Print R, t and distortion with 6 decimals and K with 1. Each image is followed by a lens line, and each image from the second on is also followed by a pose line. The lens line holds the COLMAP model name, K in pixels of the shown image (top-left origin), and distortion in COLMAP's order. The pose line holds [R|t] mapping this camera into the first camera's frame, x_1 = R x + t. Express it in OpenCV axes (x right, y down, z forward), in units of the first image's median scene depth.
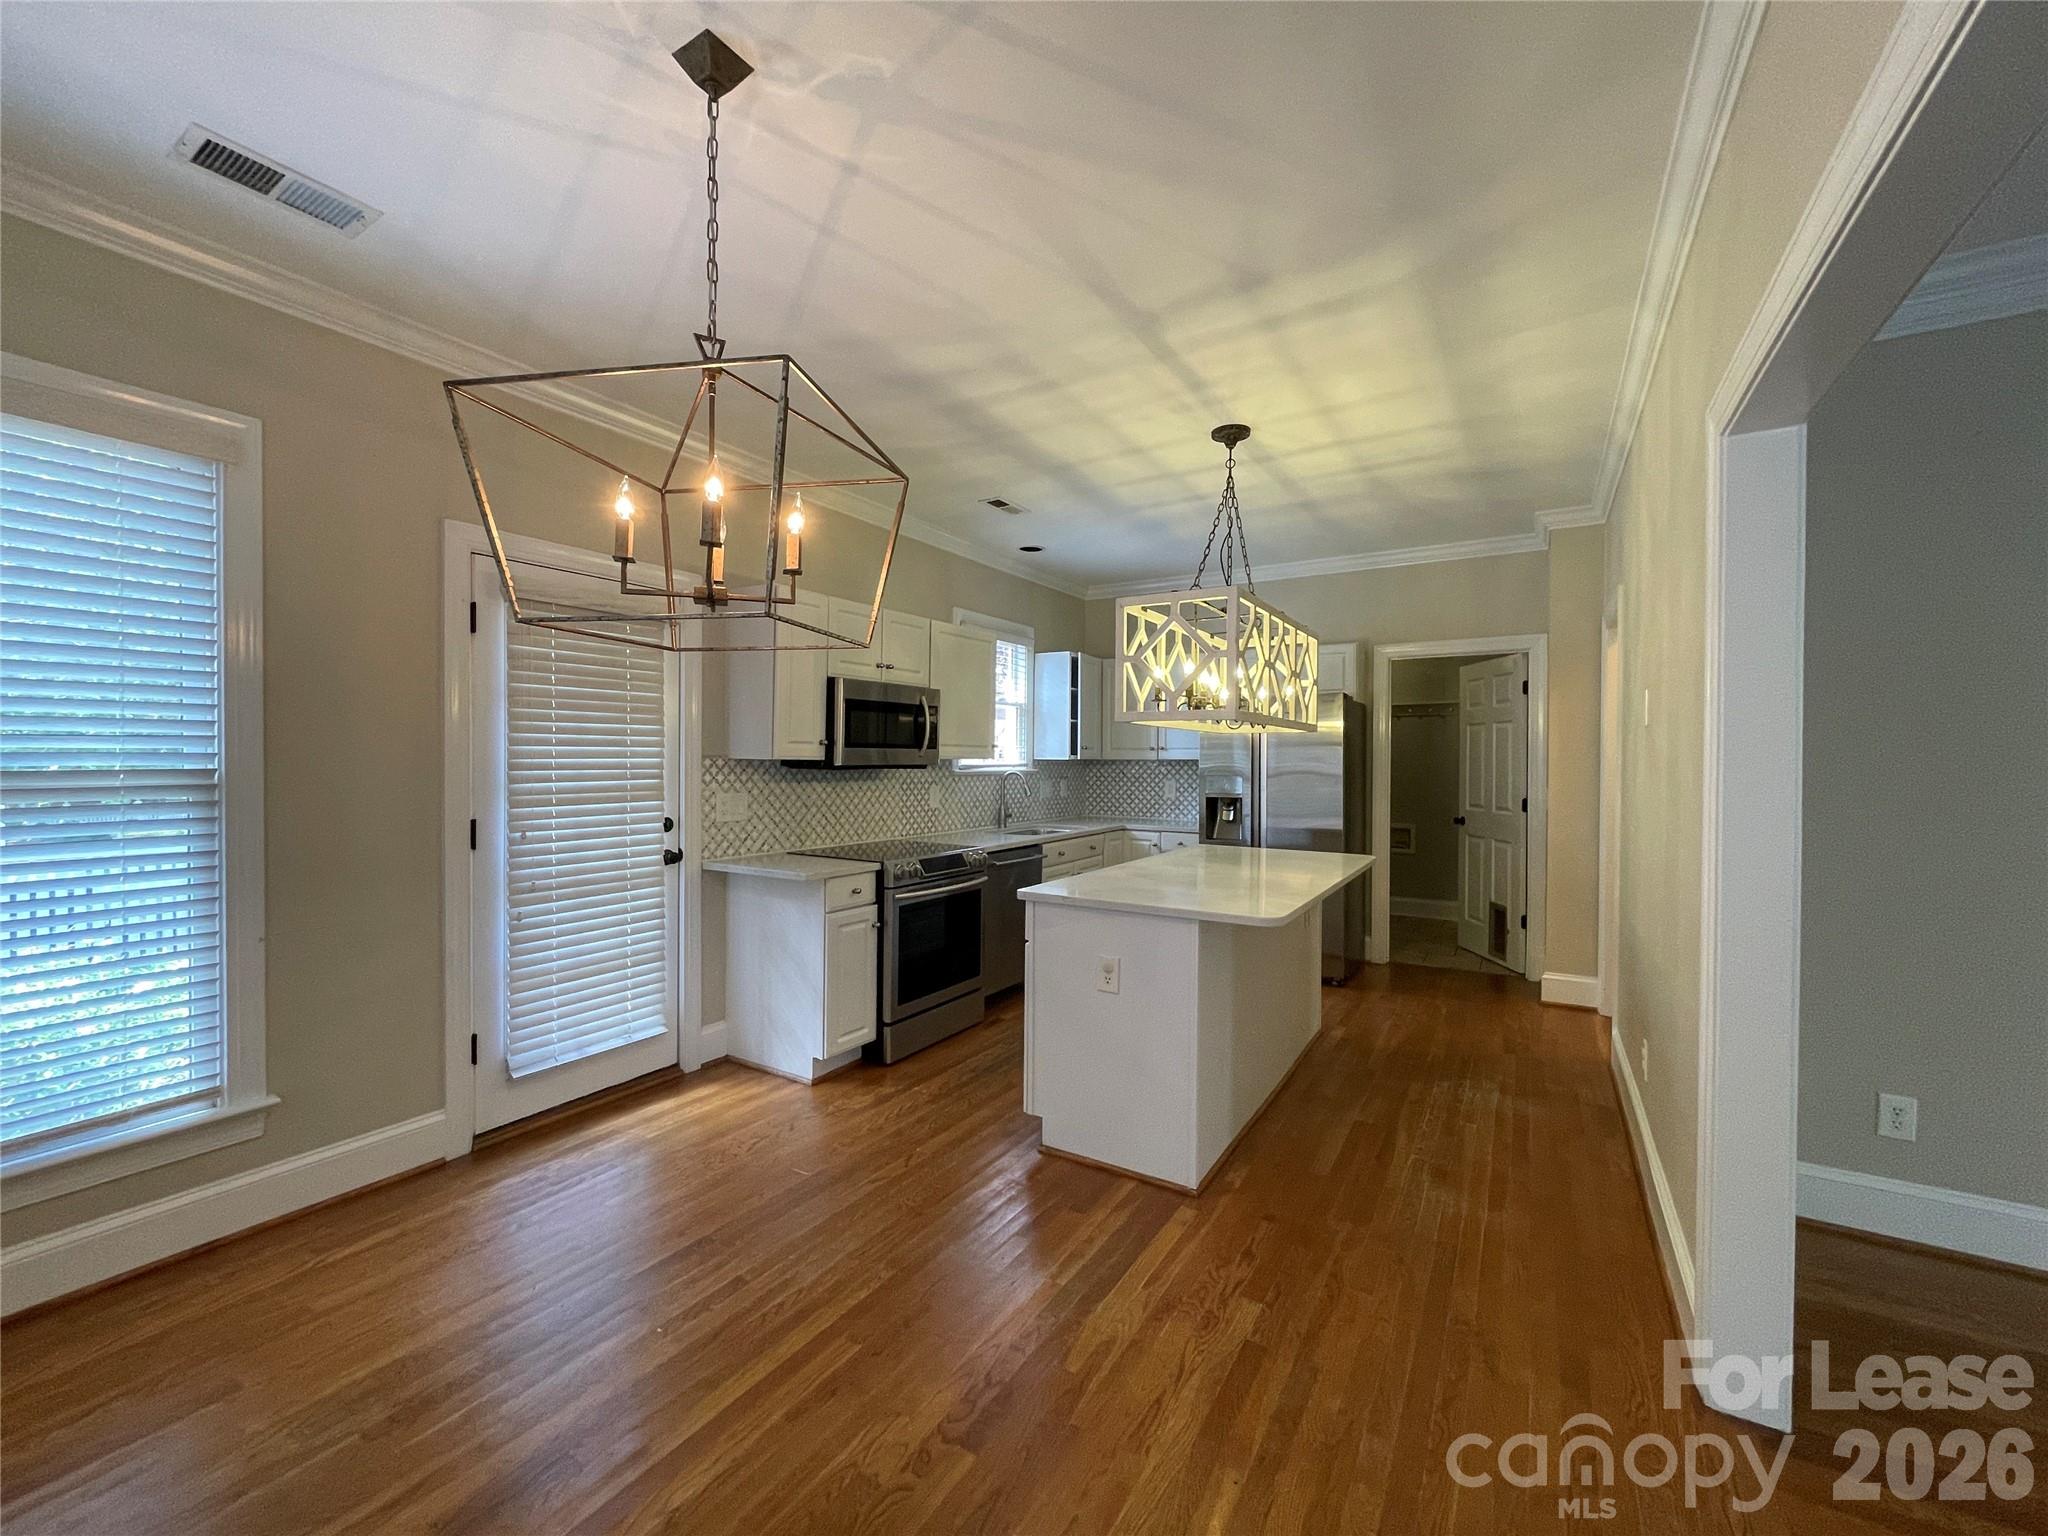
lens RADIAL K [[826.5, 0, 1023.2], [0, 826.5, 763.3], [0, 0, 1]] dist [-0.002929, -0.000298]
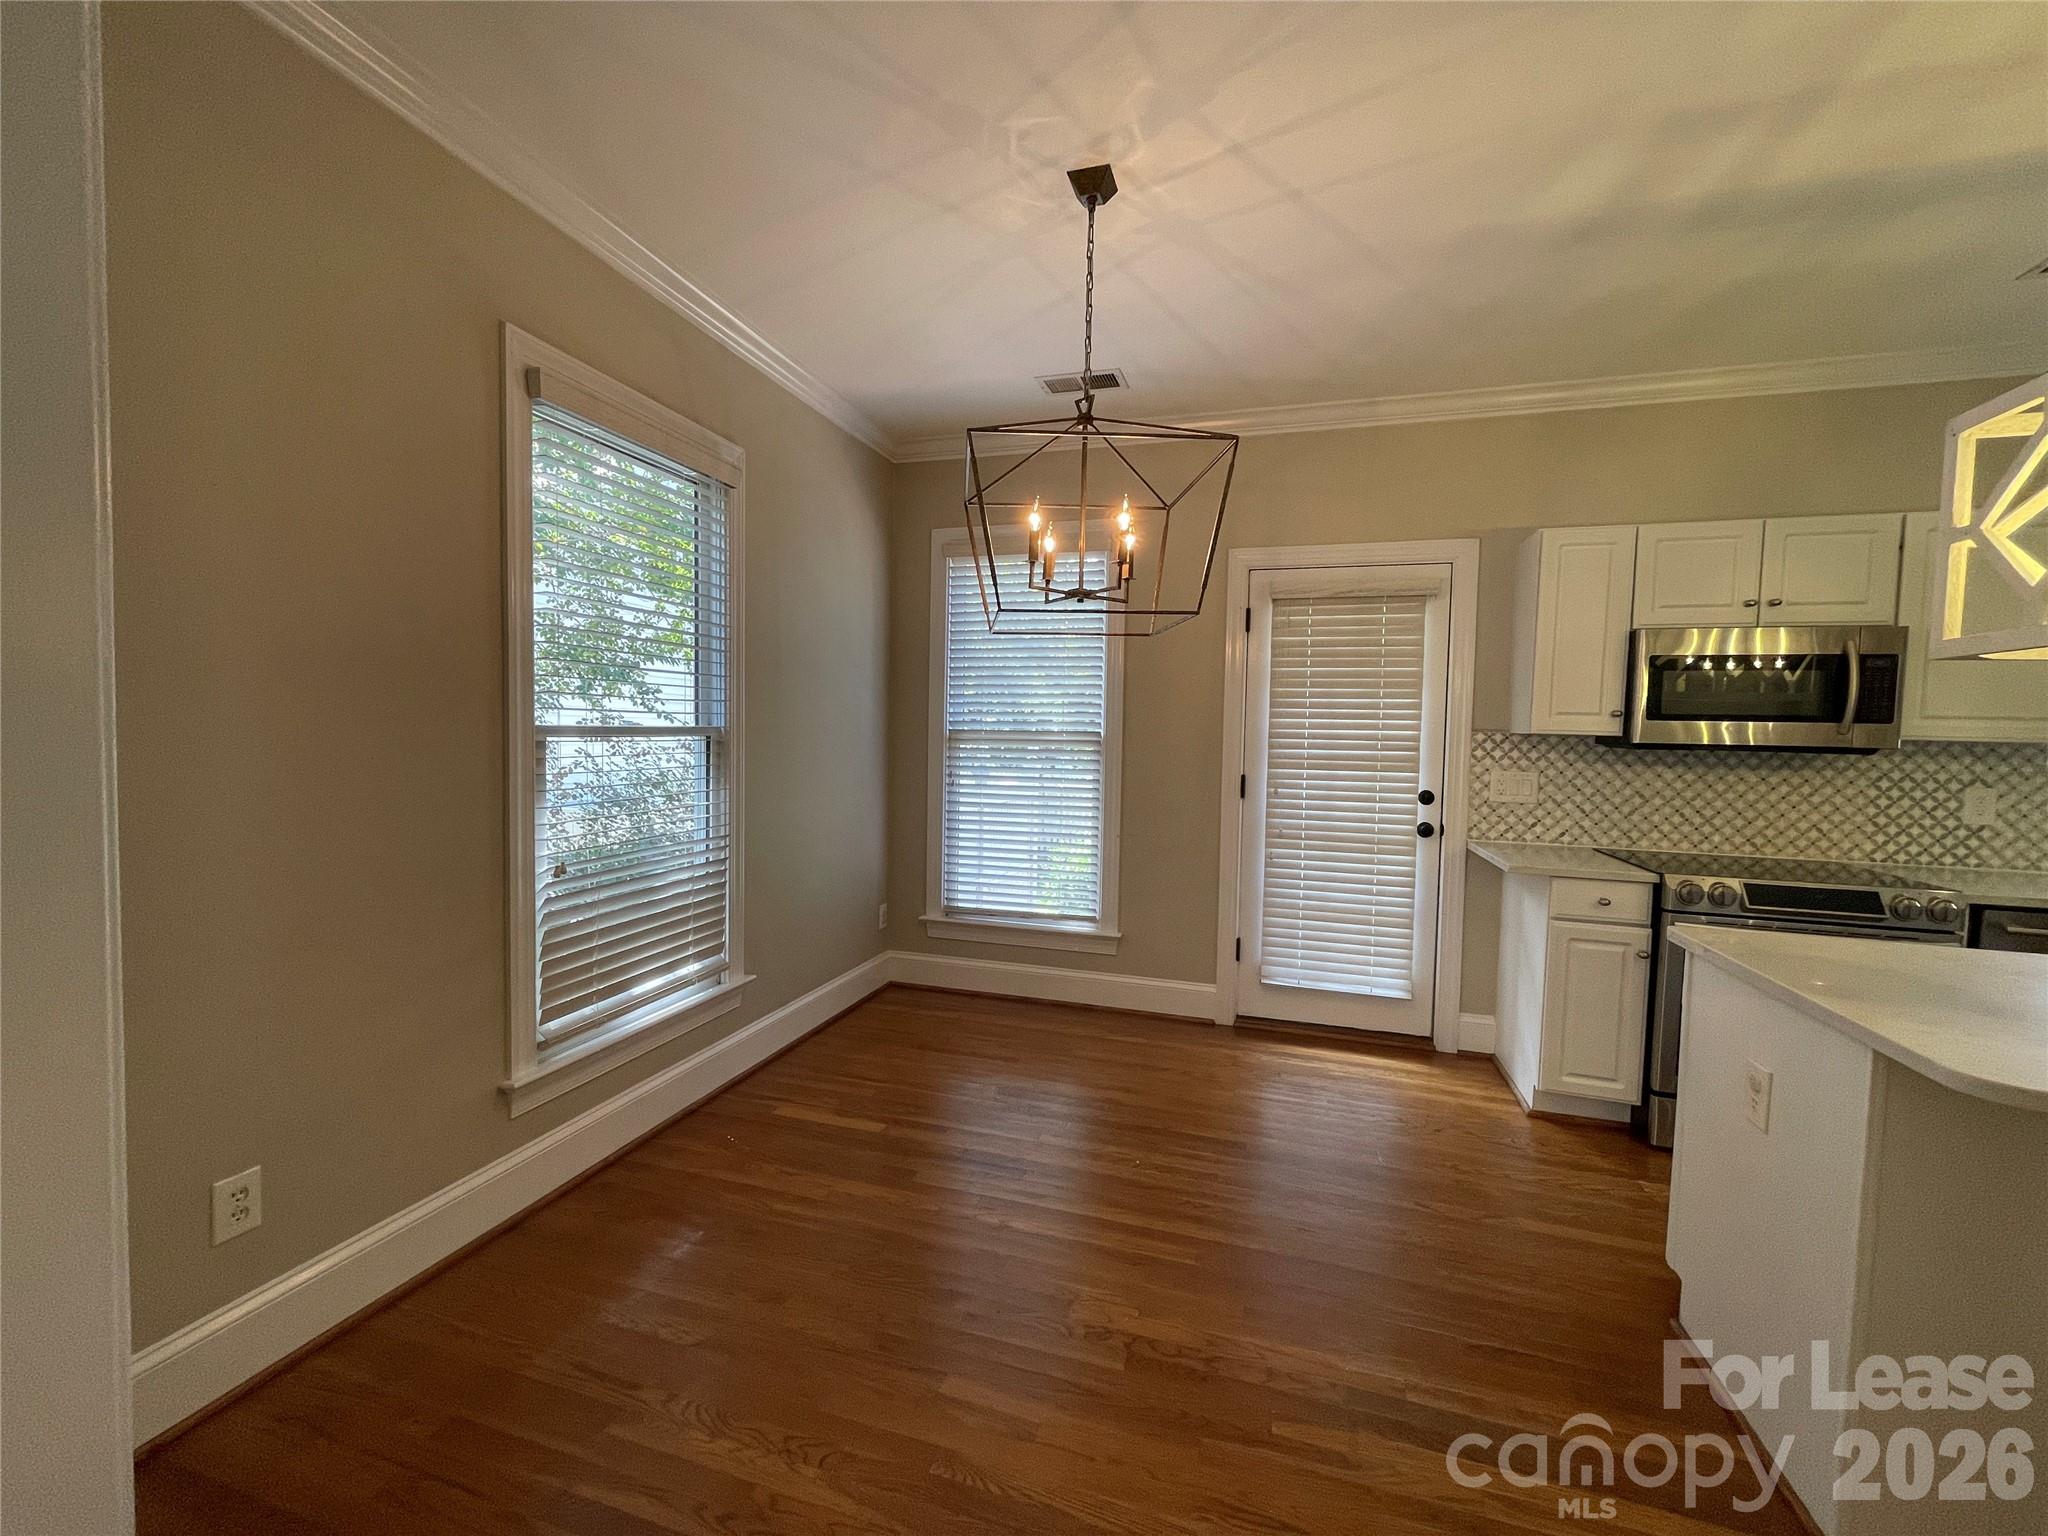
lens RADIAL K [[826.5, 0, 1026.1], [0, 826.5, 765.2], [0, 0, 1]] dist [-0.002929, -0.000298]
pose [[0.250218, 0.042421, -0.967260, 0.397202], [-0.026823, 0.998960, 0.036872, 0.010408], [0.967818, 0.016719, 0.251096, 0.260980]]
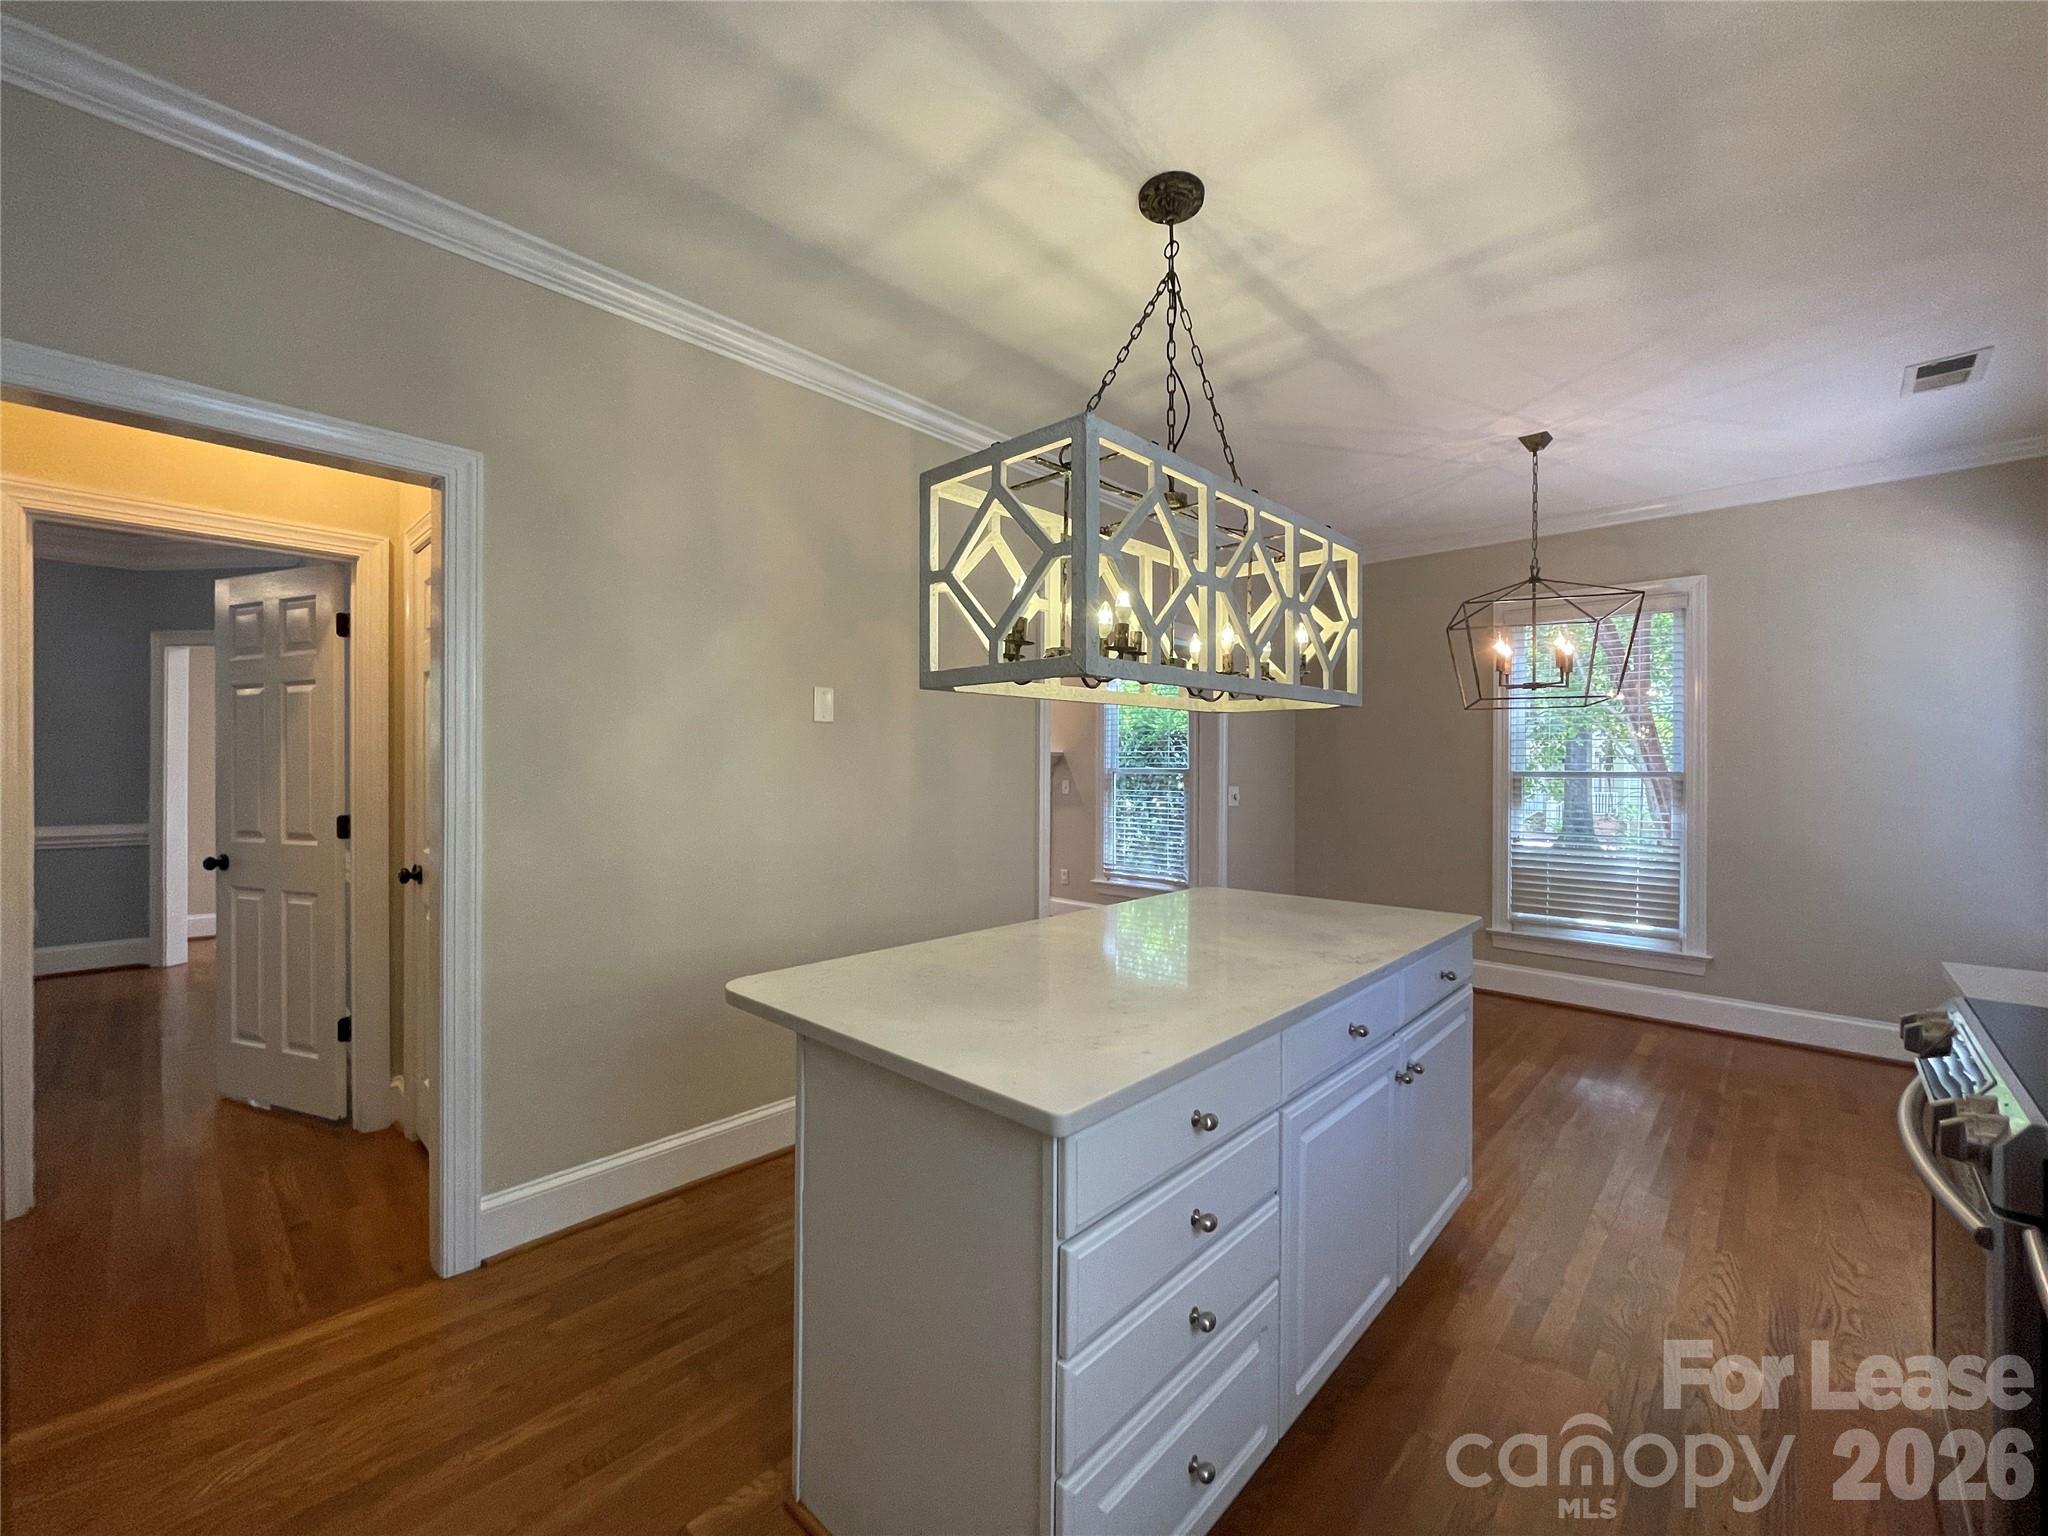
lens RADIAL K [[826.5, 0, 1024.0], [0, 826.5, 766.2], [0, 0, 1]] dist [-0.002929, -0.000298]
pose [[-0.978758, -0.008579, 0.204842, 0.216113], [-0.007243, 0.999947, 0.007273, 0.000716], [-0.204893, 0.005635, -0.978768, 1.502938]]
